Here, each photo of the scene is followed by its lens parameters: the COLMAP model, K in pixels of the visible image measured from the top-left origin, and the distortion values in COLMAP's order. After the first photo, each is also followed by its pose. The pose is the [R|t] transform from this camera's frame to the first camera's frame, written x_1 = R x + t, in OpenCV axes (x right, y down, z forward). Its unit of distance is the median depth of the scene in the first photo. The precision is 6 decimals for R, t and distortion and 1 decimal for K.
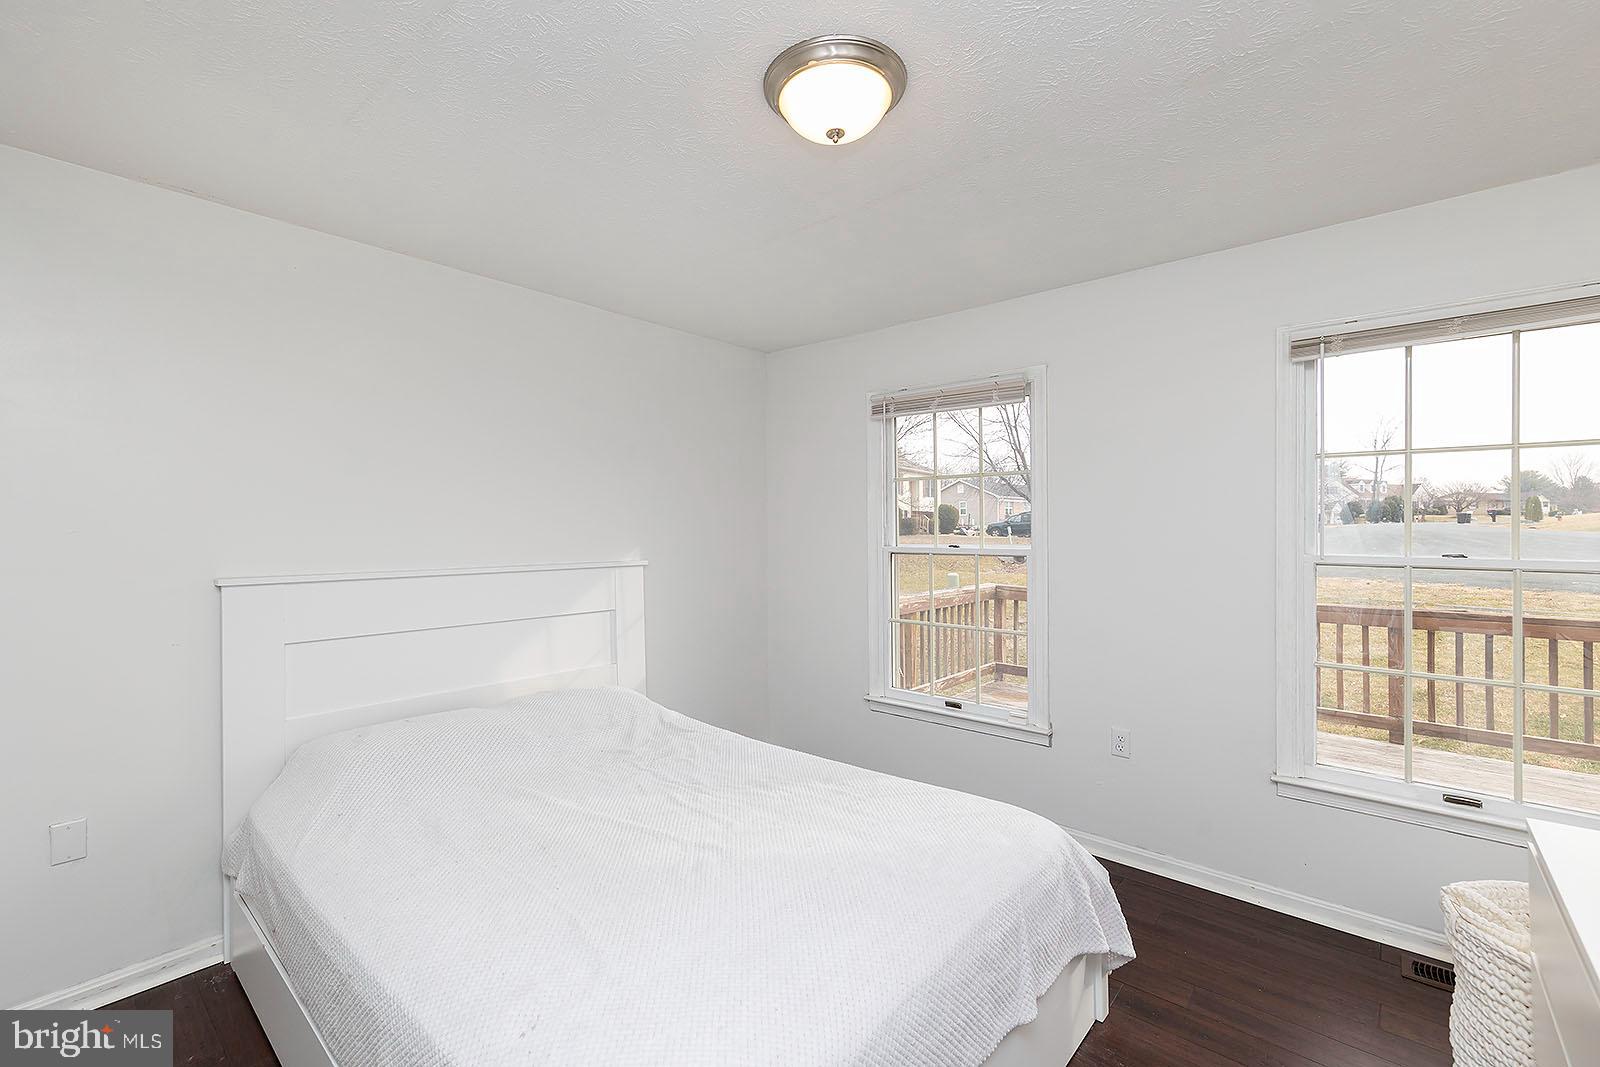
lens RADIAL K [[680.2, 0, 800.8], [0, 680.2, 529.7], [0, 0, 1]] dist [0.000661, -0.000118]
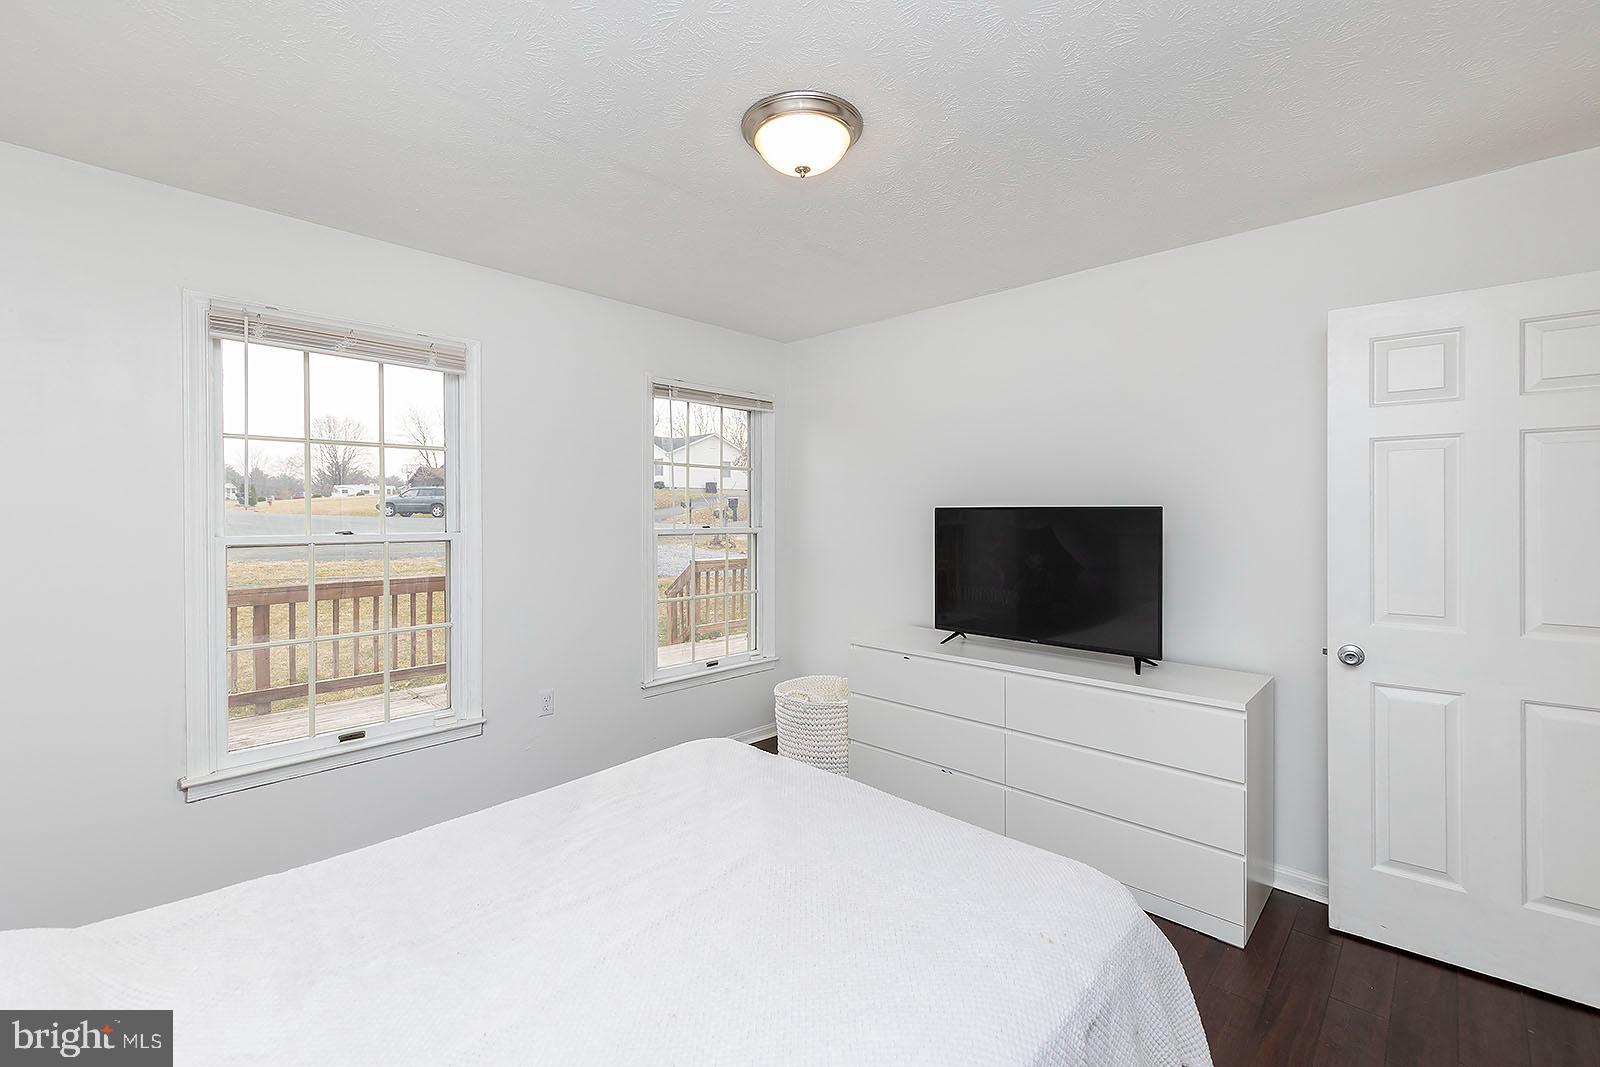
lens RADIAL K [[687.6, 0, 775.7], [0, 687.6, 511.9], [0, 0, 1]] dist [0.000145, -0.000040]
pose [[0.034017, 0.007415, 0.999394, -0.232674], [-0.007398, 0.999947, -0.007167, 0.000732], [-0.999394, -0.007150, 0.034070, 0.206276]]
